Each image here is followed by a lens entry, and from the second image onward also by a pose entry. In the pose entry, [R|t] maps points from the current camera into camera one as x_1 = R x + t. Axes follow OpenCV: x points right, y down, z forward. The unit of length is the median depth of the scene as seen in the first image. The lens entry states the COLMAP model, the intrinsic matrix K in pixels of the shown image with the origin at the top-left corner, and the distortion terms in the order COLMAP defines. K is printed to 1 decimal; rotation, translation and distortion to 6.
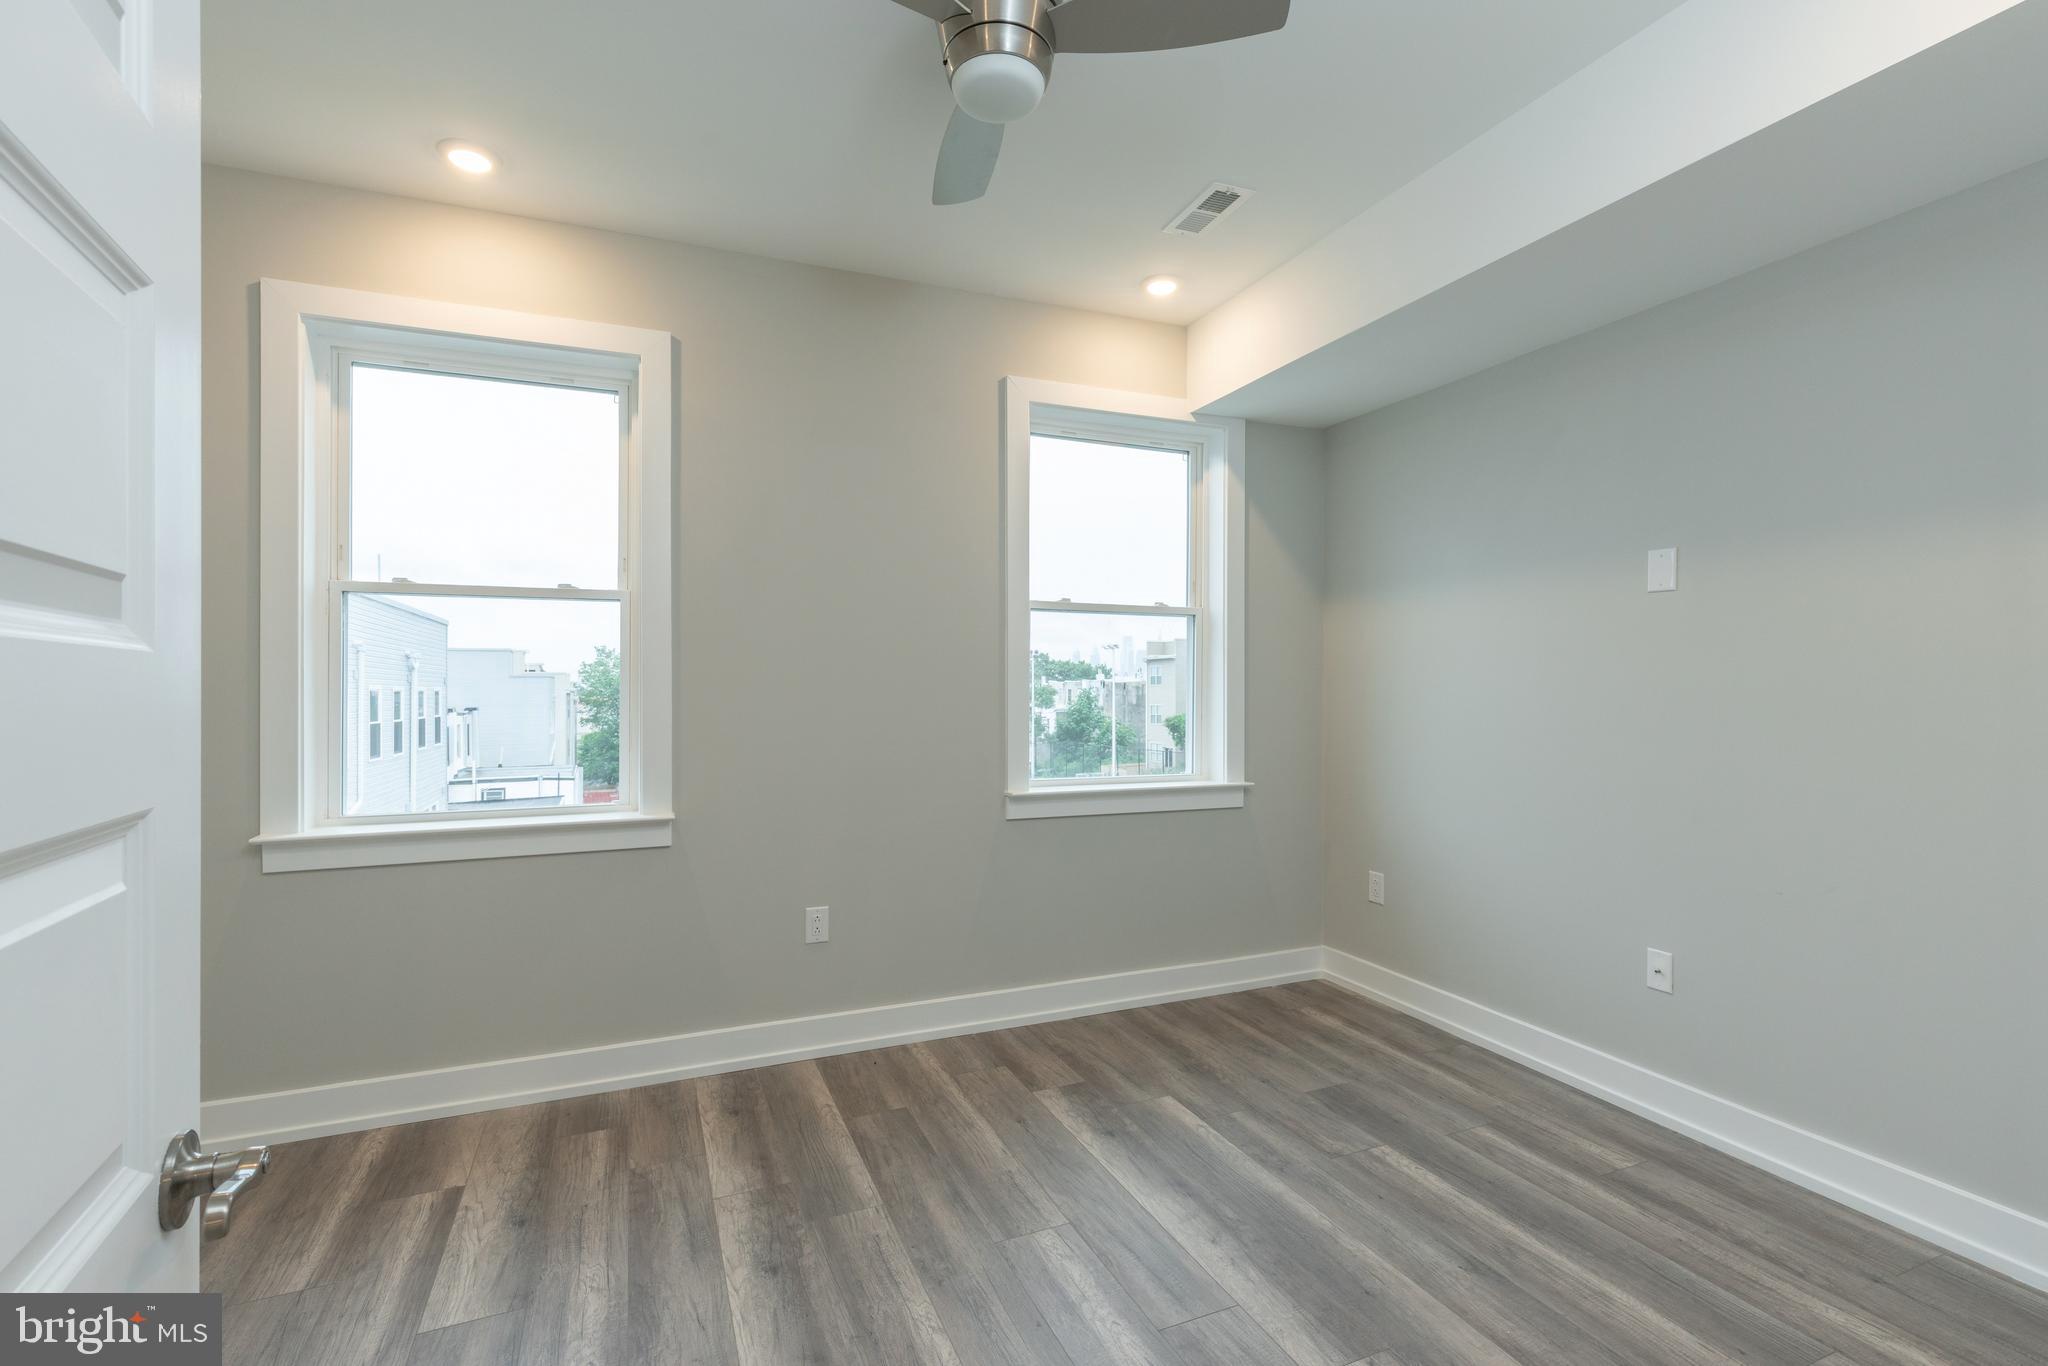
lens RADIAL K [[919.1, 0, 1024.8], [0, 919.1, 675.8], [0, 0, 1]] dist [0.003504, 0.000985]
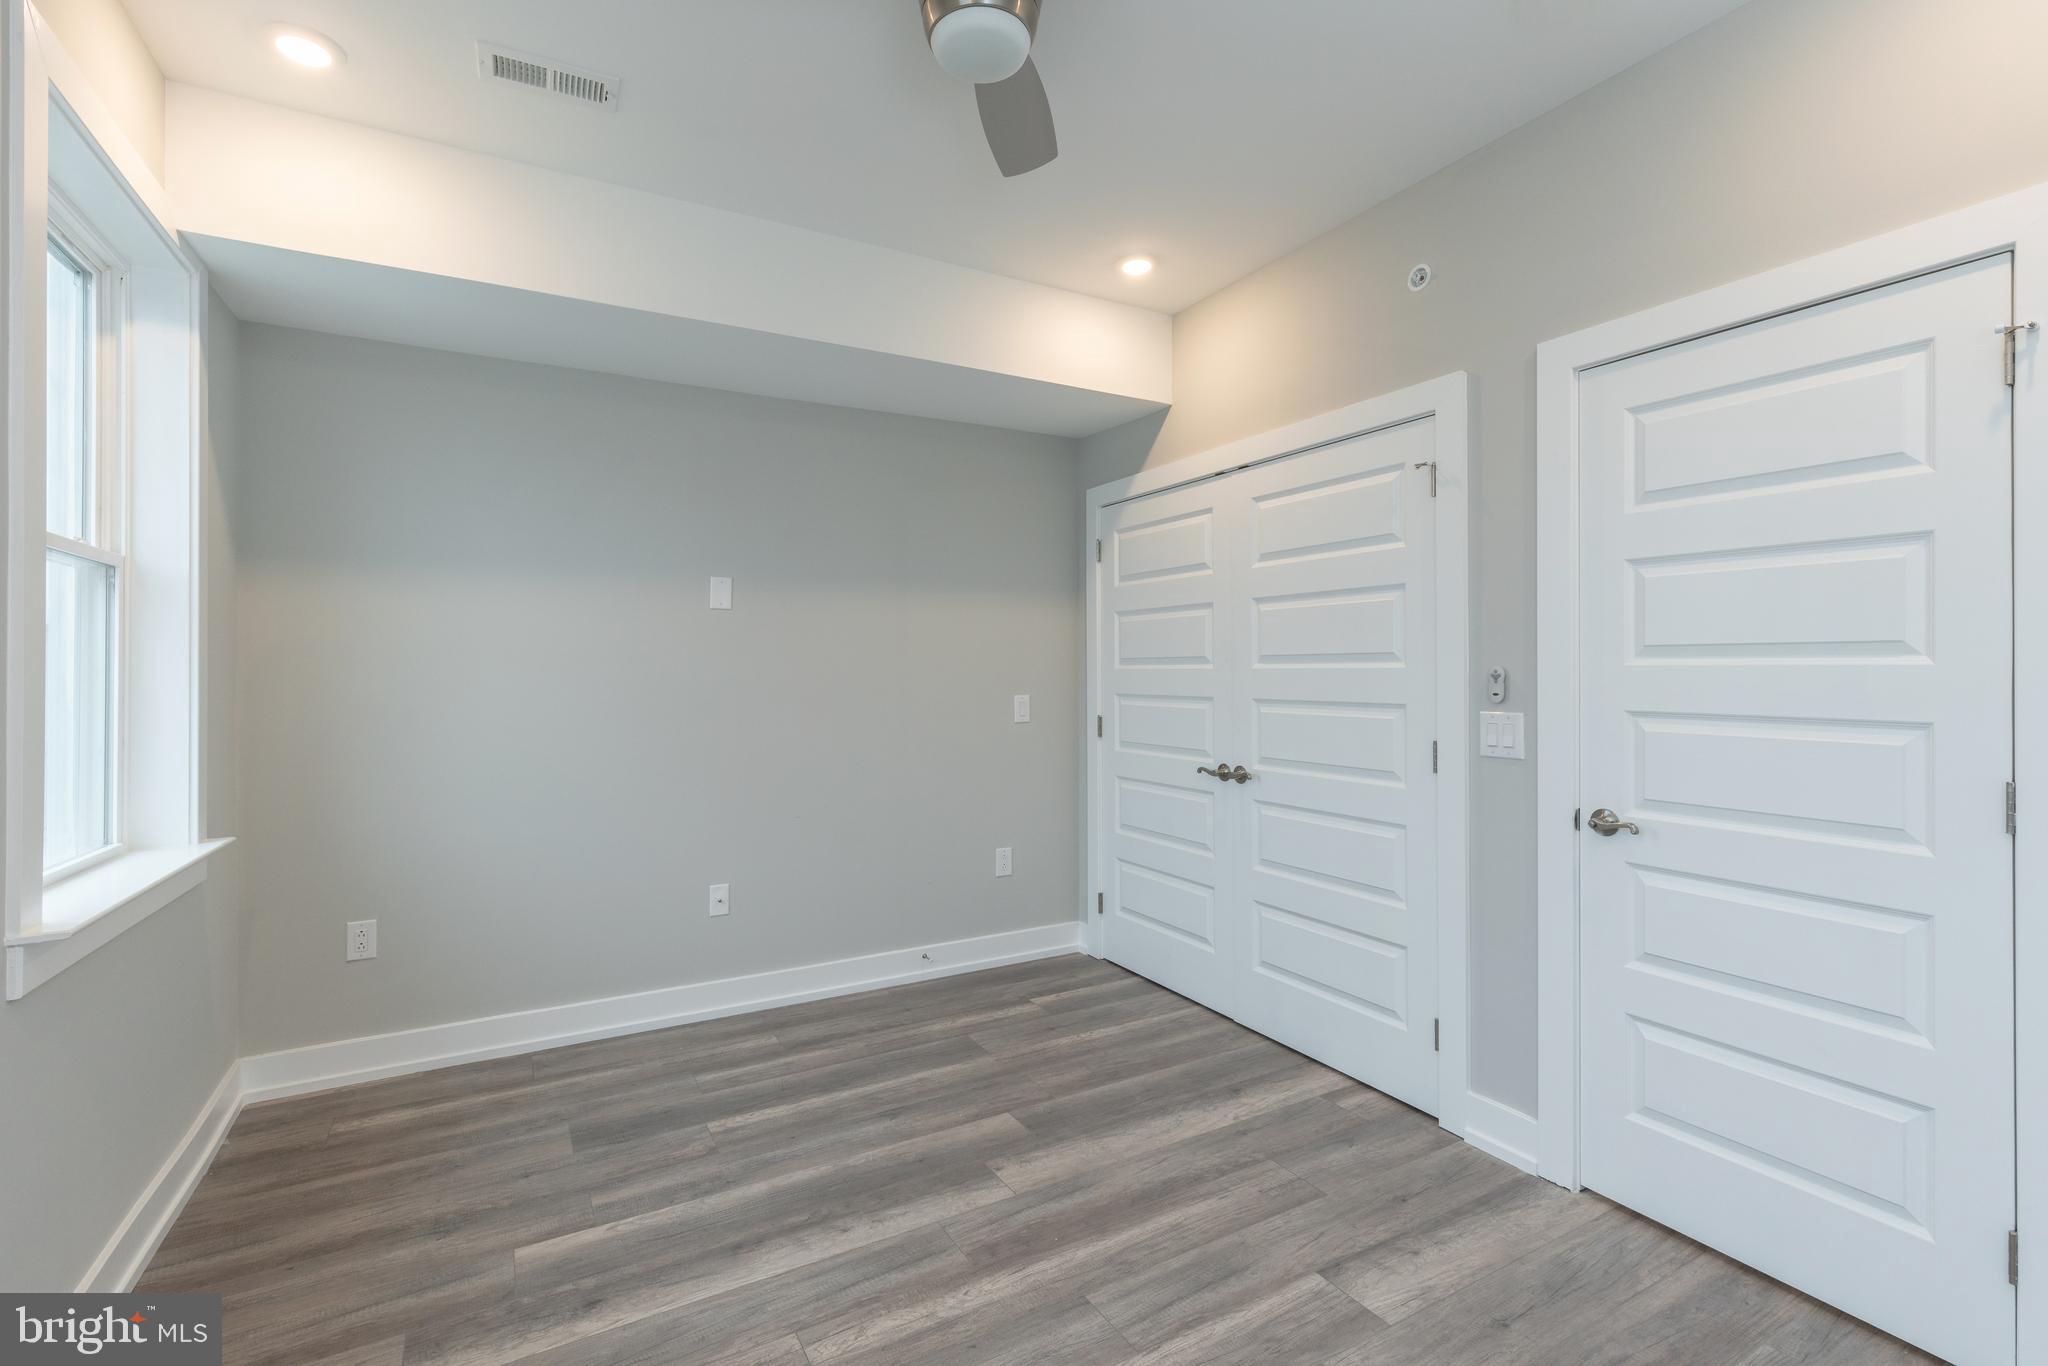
lens RADIAL K [[919.1, 0, 1025.2], [0, 919.1, 654.6], [0, 0, 1]] dist [0.003504, 0.000985]
pose [[-0.125151, 0.024593, 0.991833, -0.681488], [-0.004197, 0.999671, -0.025317, 0.004914], [-0.992129, -0.007332, -0.125007, 0.758522]]
